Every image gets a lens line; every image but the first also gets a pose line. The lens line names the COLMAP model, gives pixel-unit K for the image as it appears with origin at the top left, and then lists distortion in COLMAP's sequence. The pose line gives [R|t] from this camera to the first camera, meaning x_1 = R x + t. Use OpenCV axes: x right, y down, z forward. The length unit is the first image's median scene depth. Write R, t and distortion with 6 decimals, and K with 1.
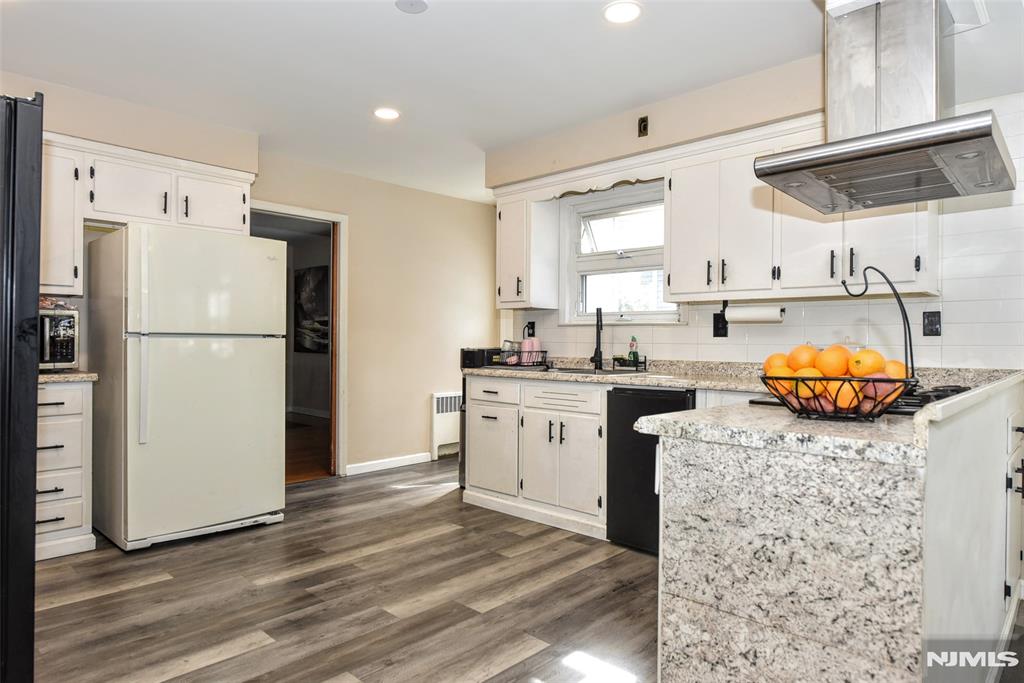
lens RADIAL K [[617.5, 0, 511.8], [0, 617.5, 339.8], [0, 0, 1]] dist [0.001709, 0.000196]
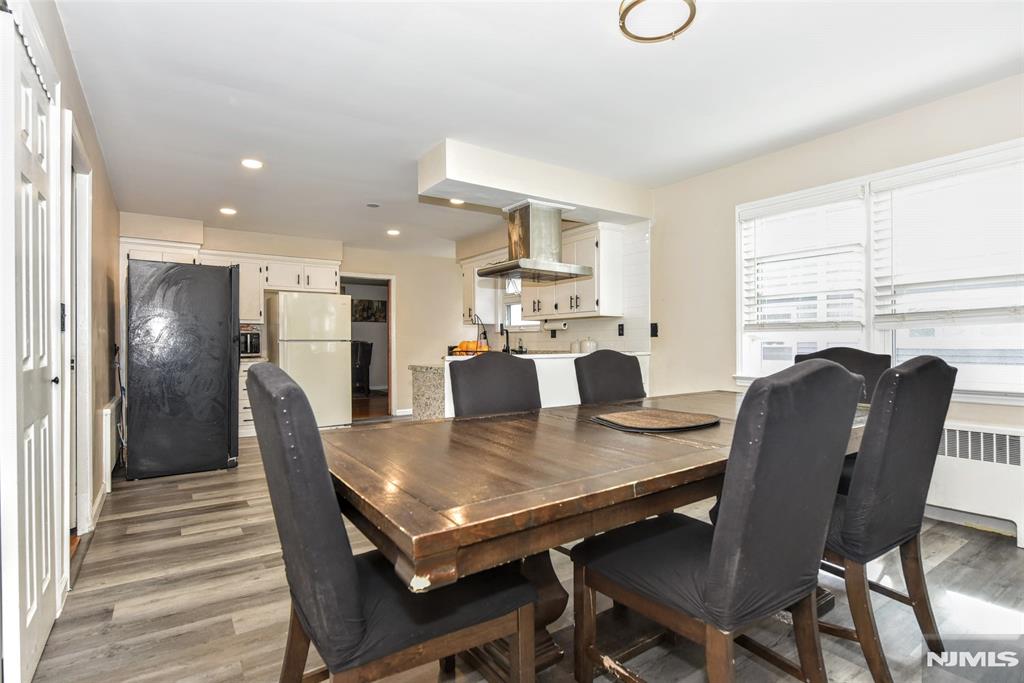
lens RADIAL K [[510.4, 0, 512.6], [0, 510.4, 343.5], [0, 0, 1]] dist [-0.001297, -0.000029]
pose [[0.977581, -0.013924, -0.210100, 0.544143], [0.014163, 0.999900, -0.000367, 0.011952], [0.210084, -0.002617, 0.977680, -0.585858]]
